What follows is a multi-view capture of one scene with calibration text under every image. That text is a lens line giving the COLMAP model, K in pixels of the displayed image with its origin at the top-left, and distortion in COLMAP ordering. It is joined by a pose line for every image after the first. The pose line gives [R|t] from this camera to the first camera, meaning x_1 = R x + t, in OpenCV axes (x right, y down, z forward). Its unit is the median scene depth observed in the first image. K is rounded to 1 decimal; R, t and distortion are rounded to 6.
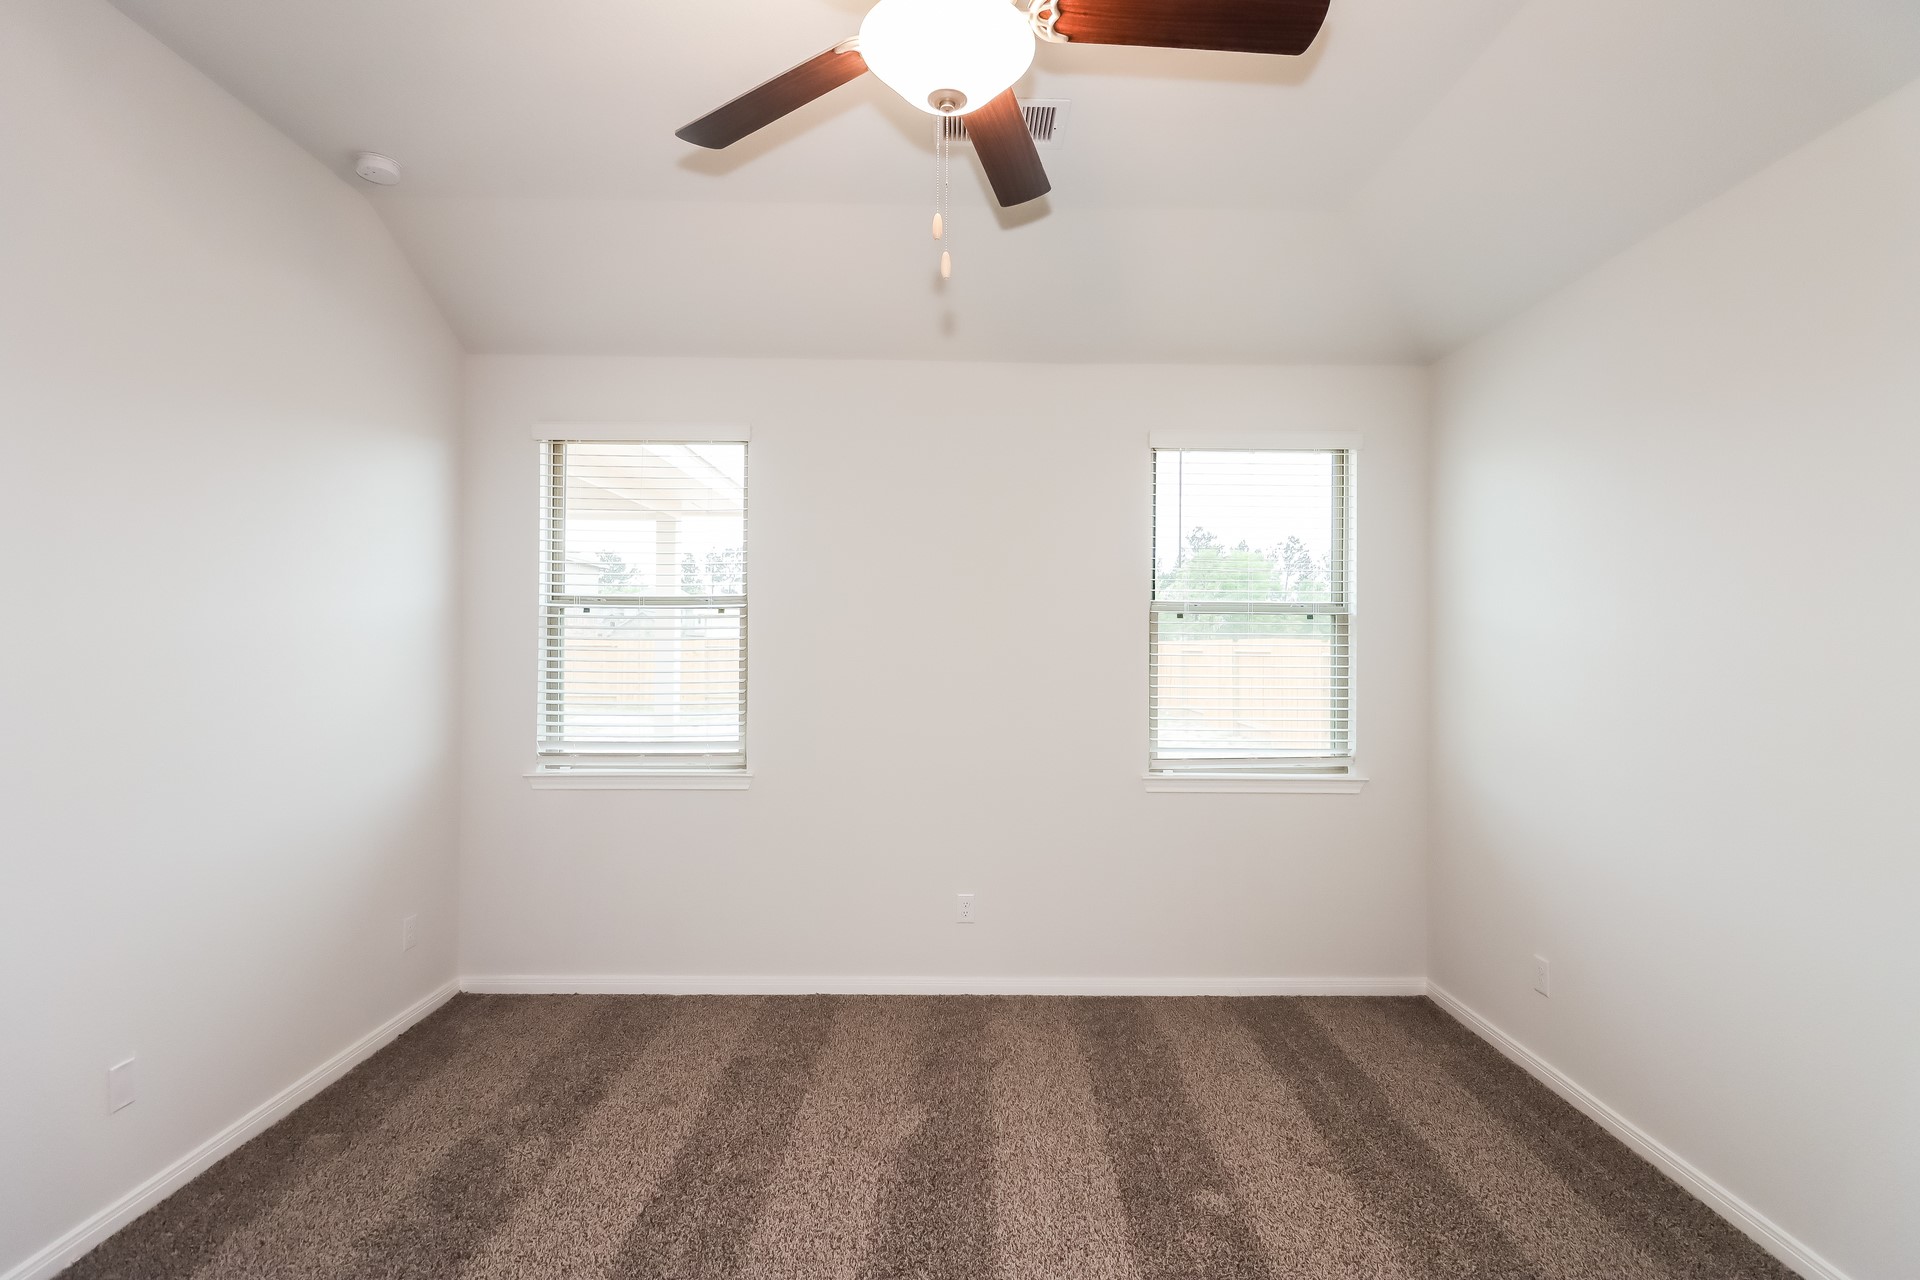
lens RADIAL K [[914.9, 0, 961.6], [0, 914.9, 657.8], [0, 0, 1]] dist [0.001475, 0.000400]
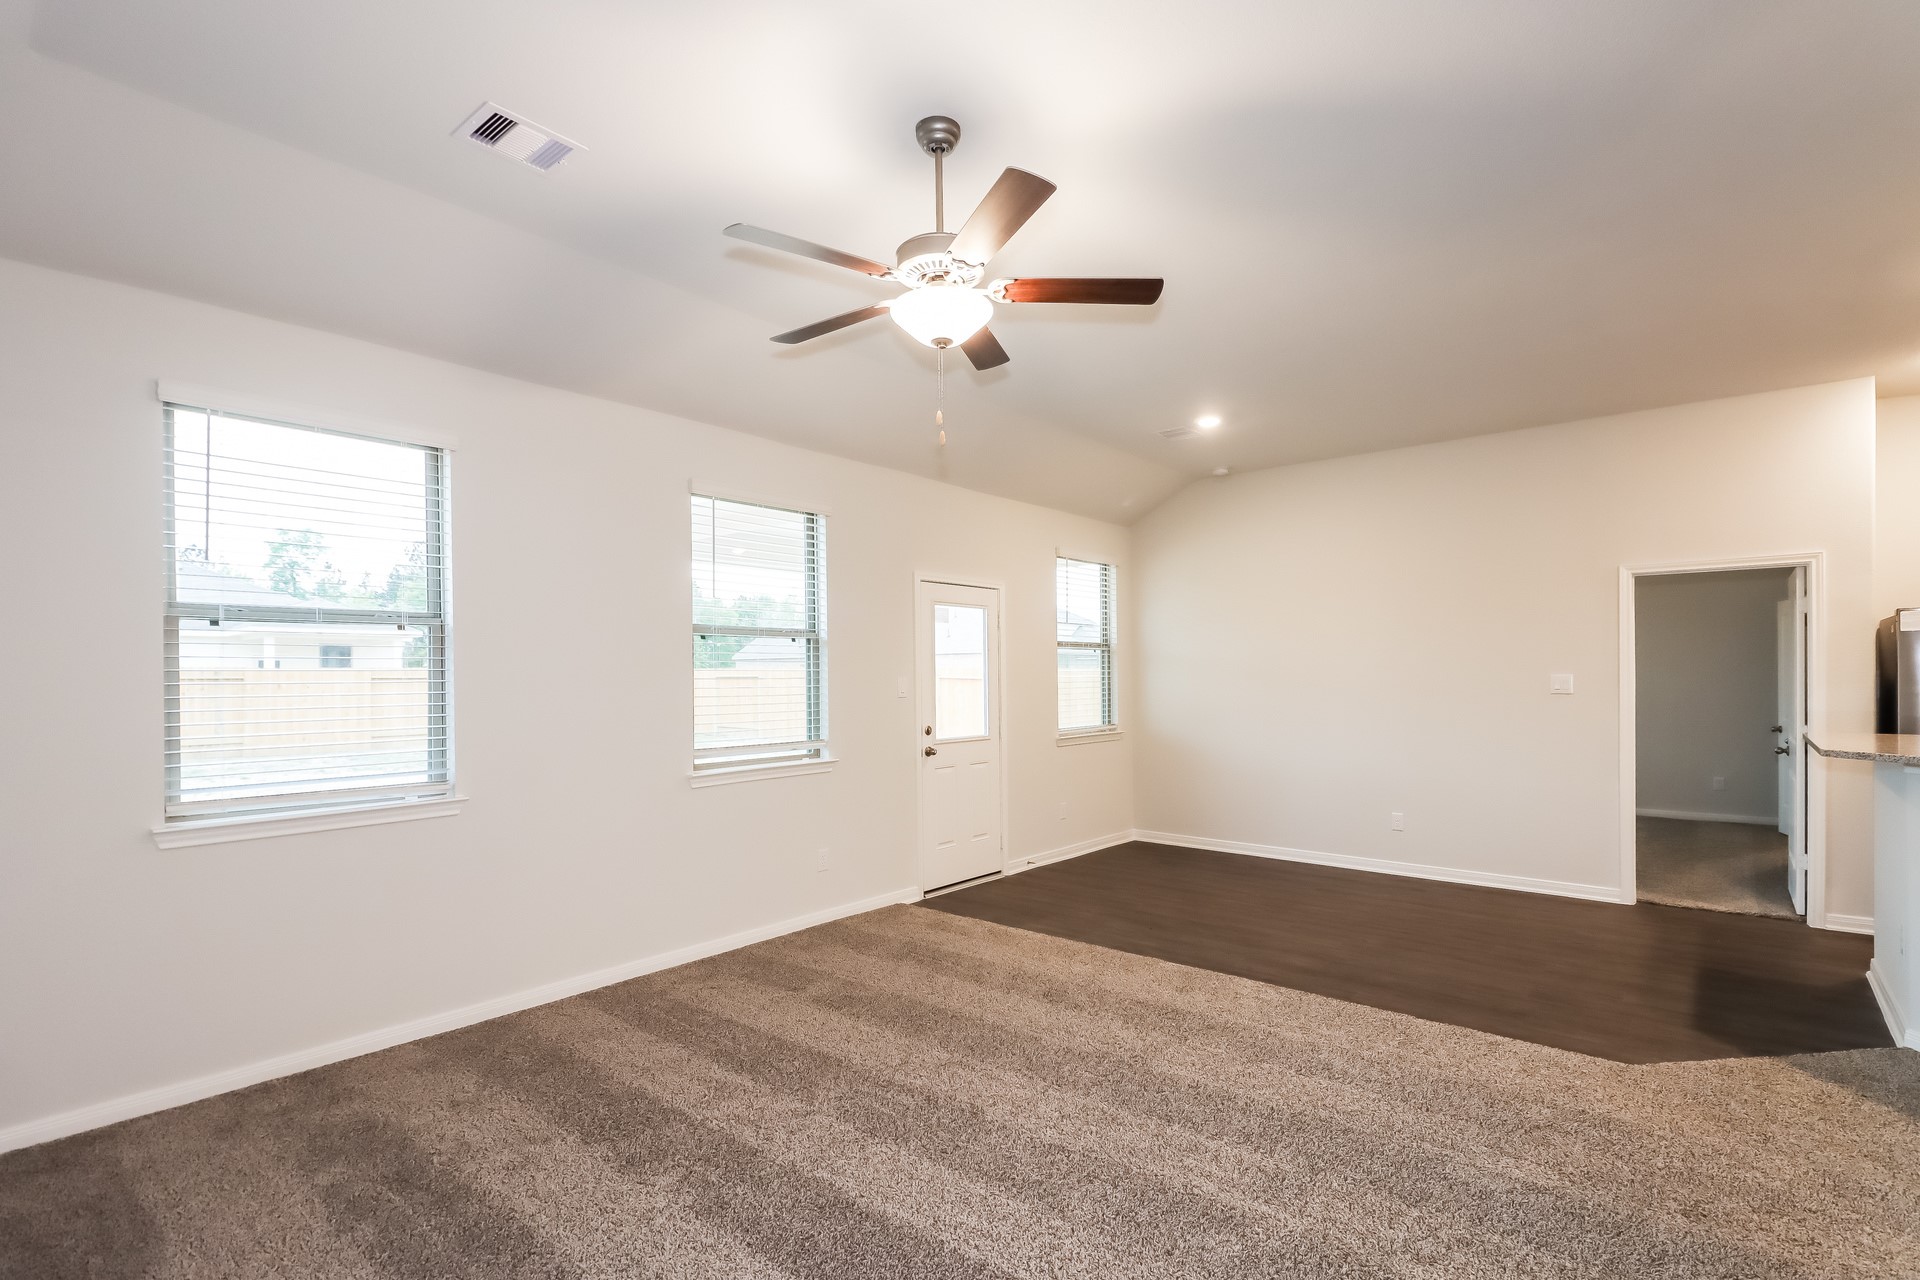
lens RADIAL K [[914.9, 0, 926.8], [0, 914.9, 680.4], [0, 0, 1]] dist [0.001475, 0.000400]
pose [[0.668669, -0.017853, 0.743346, -0.593355], [0.010449, 0.999839, 0.014613, -0.005918], [-0.743487, -0.002004, 0.668748, -0.007616]]
